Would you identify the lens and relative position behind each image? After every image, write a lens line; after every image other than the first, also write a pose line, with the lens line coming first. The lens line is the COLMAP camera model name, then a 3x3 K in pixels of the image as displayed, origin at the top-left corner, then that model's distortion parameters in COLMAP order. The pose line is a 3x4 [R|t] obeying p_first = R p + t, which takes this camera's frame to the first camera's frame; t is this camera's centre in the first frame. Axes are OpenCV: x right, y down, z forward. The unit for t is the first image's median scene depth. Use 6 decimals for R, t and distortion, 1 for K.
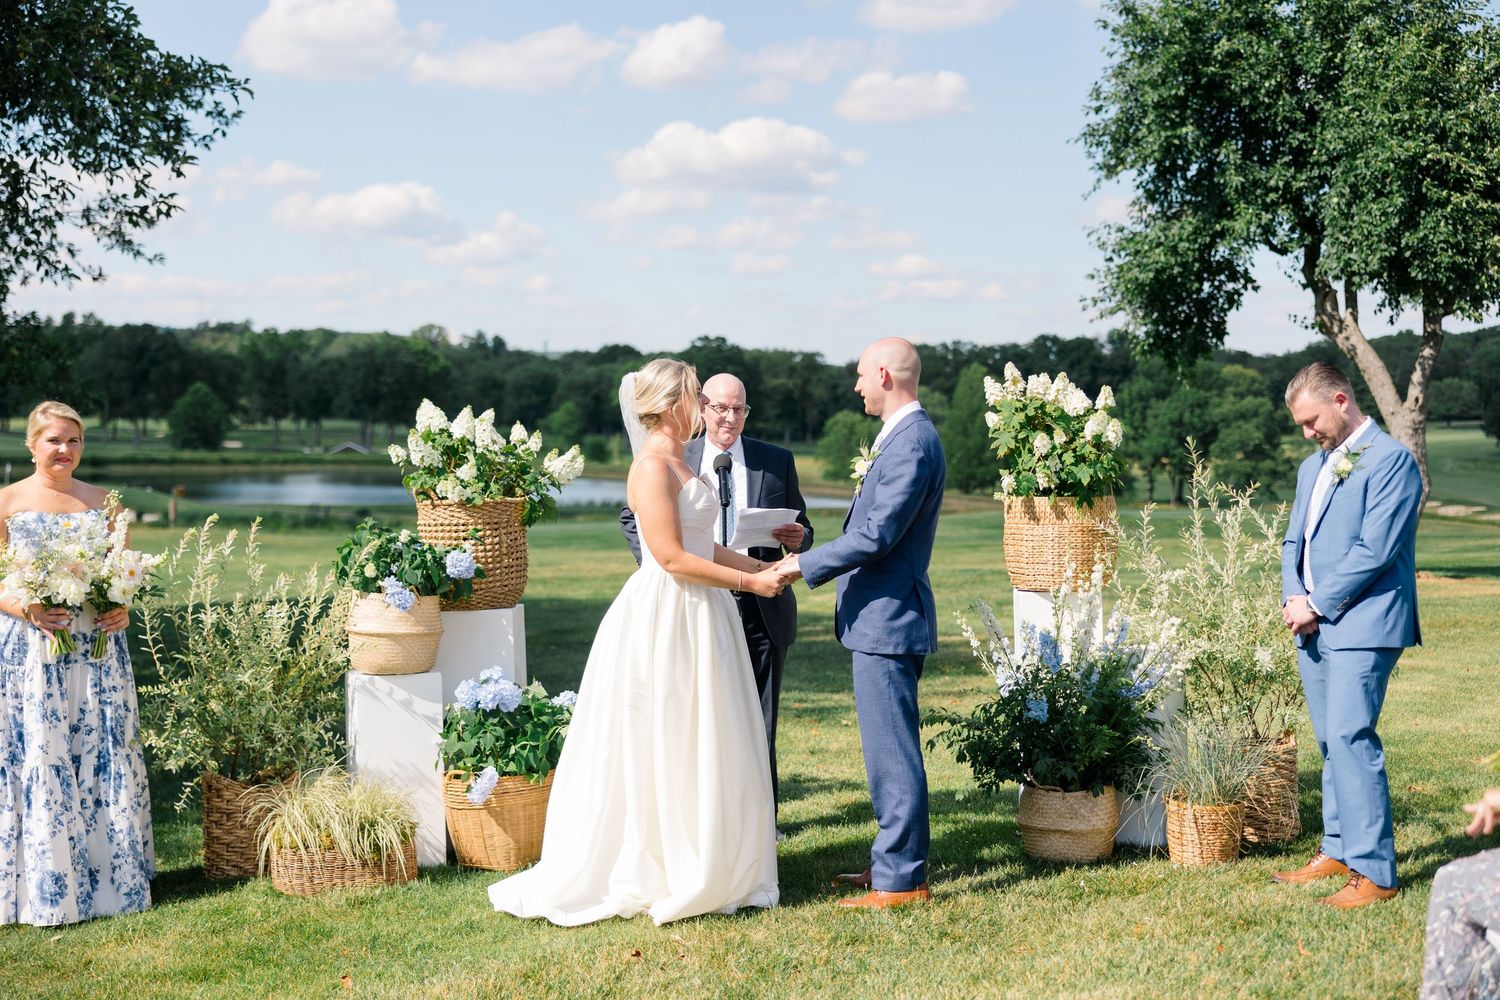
lens RADIAL K [[1806.2, 0, 769.4], [0, 1806.2, 500.8], [0, 0, 1]] dist [0.000175, 0.019813]
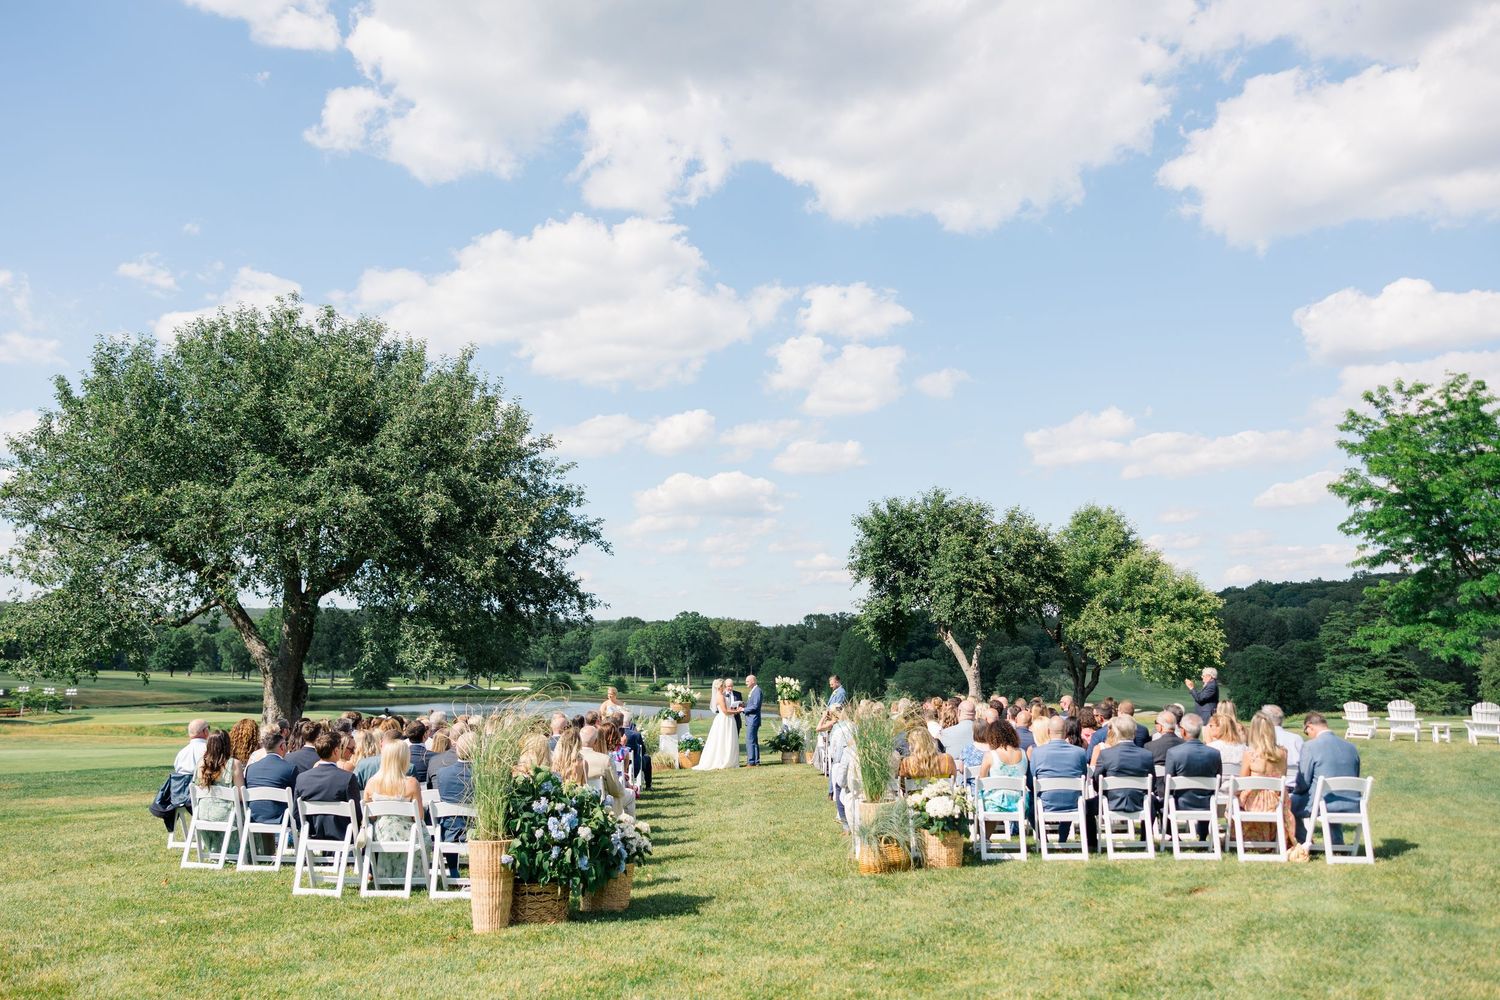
lens RADIAL K [[1241.6, 0, 750.0], [0, 1241.6, 500.0], [0, 0, 1]] dist [0.002940, -0.000117]
pose [[0.999660, -0.013719, 0.022181, -0.031009], [0.017331, 0.984965, -0.171882, 0.042369], [-0.019490, 0.172208, 0.984868, -2.668446]]
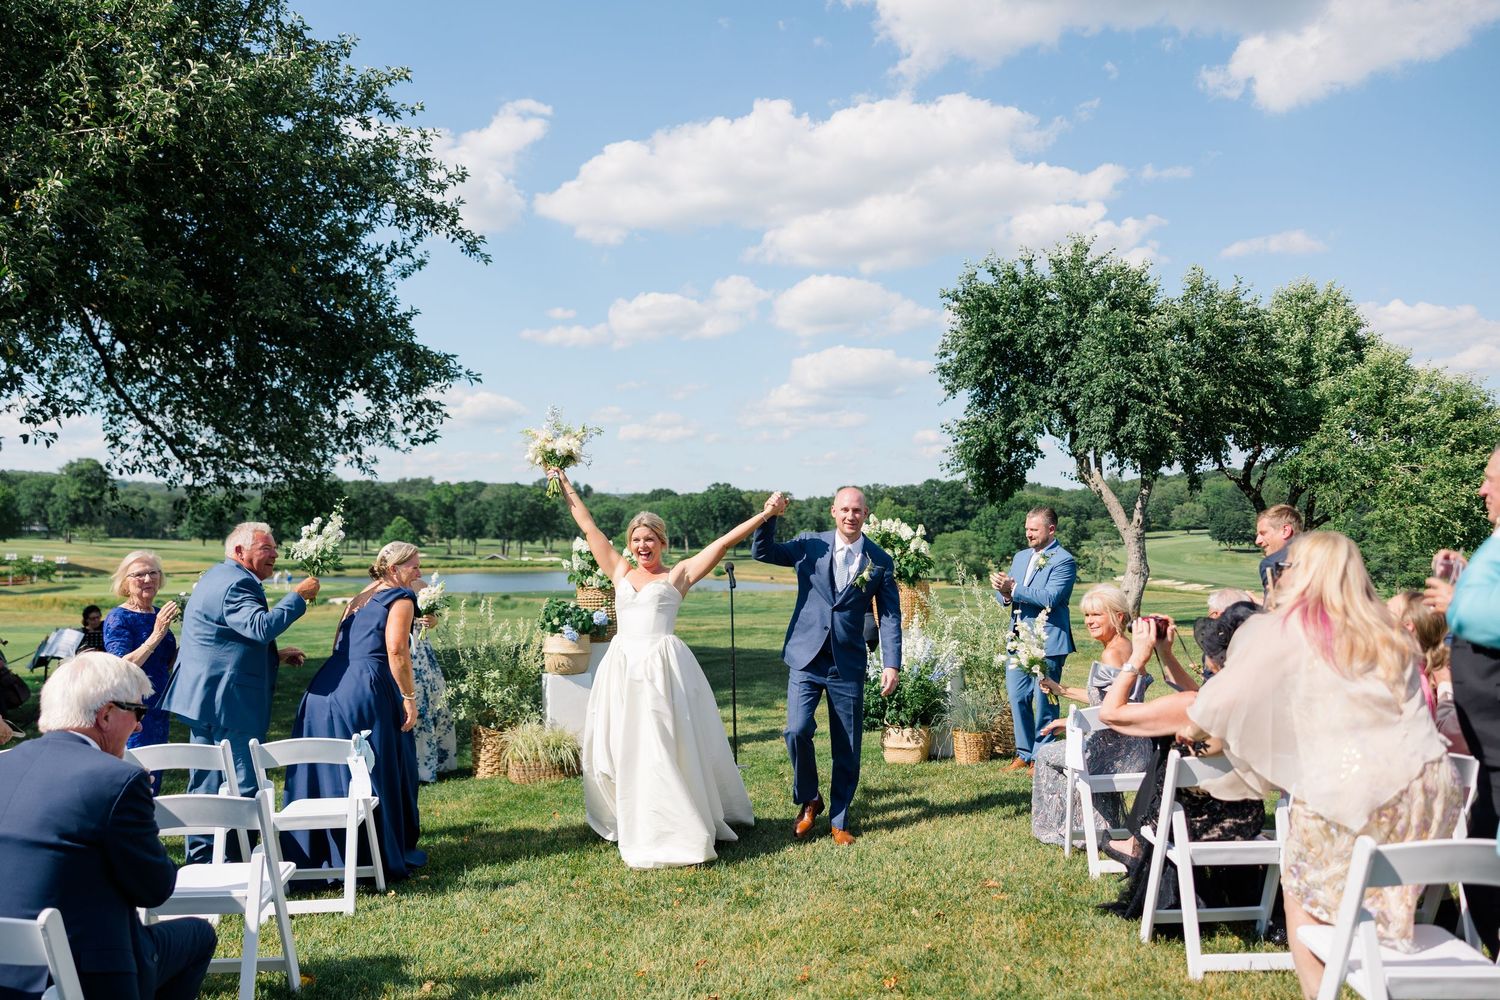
lens RADIAL K [[1150.9, 0, 748.9], [0, 1150.9, 491.6], [0, 0, 1]] dist [0.002676, -0.001449]
pose [[0.999870, -0.013951, -0.008077, 0.006339], [0.013241, 0.996532, -0.082150, 0.001917], [0.009195, 0.082032, 0.996587, -0.265121]]
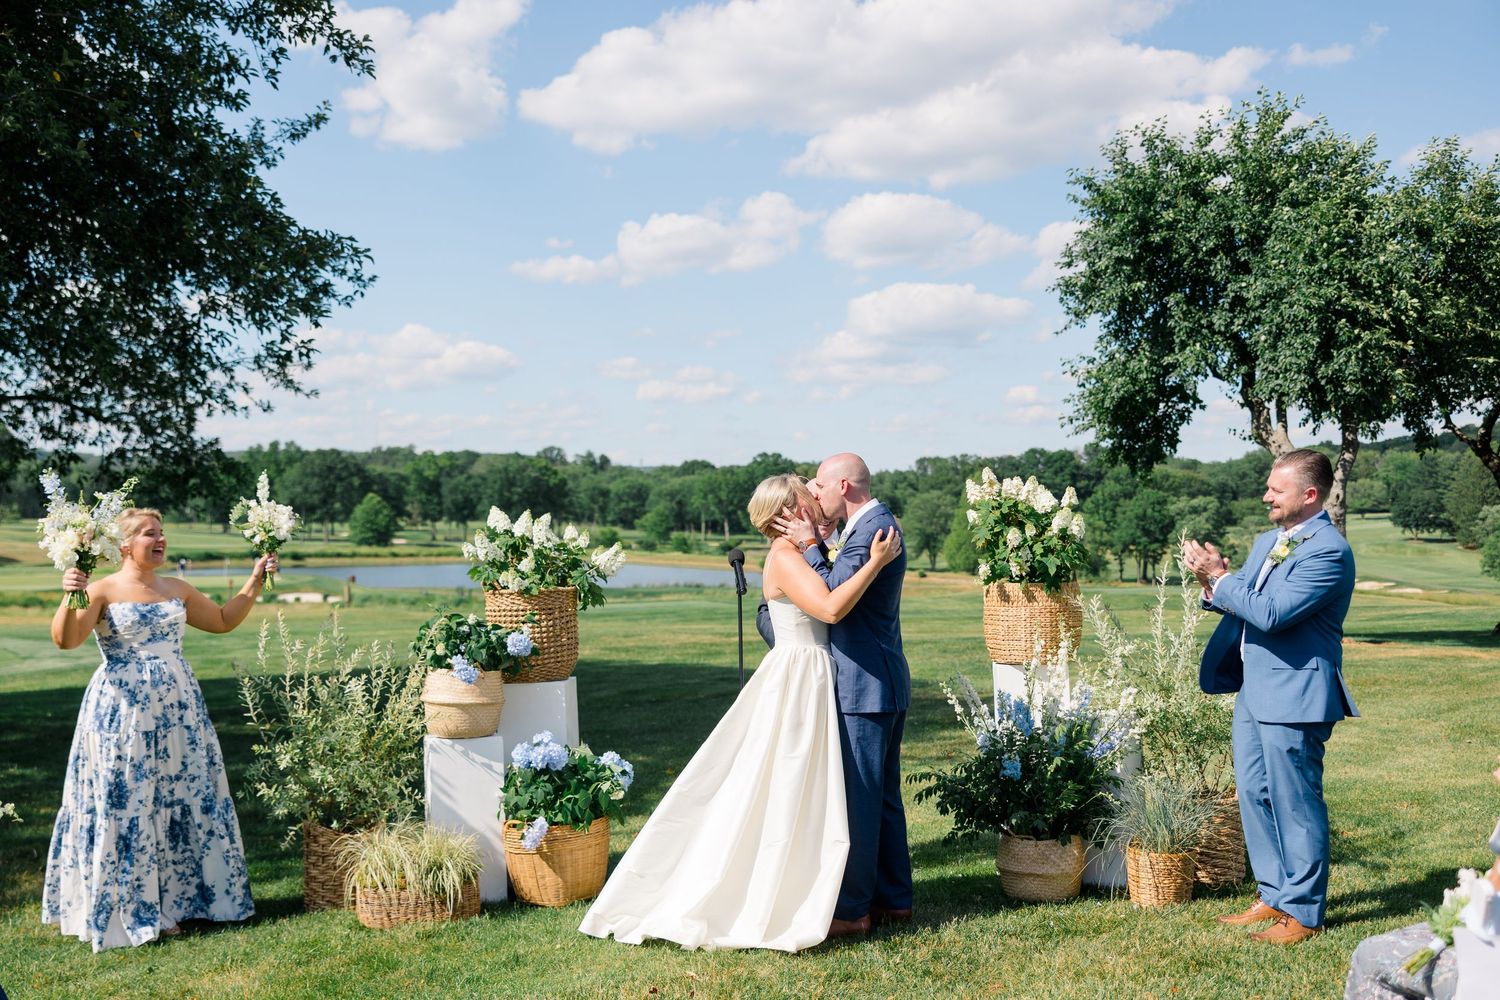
lens RADIAL K [[1418.0, 0, 742.6], [0, 1418.0, 543.9], [0, 0, 1]] dist [-0.001801, 0.004905]
pose [[0.998558, -0.009253, -0.052883, 0.023111], [0.007832, 0.999604, -0.027013, -0.003697], [0.053112, 0.026560, 0.998235, 0.075787]]
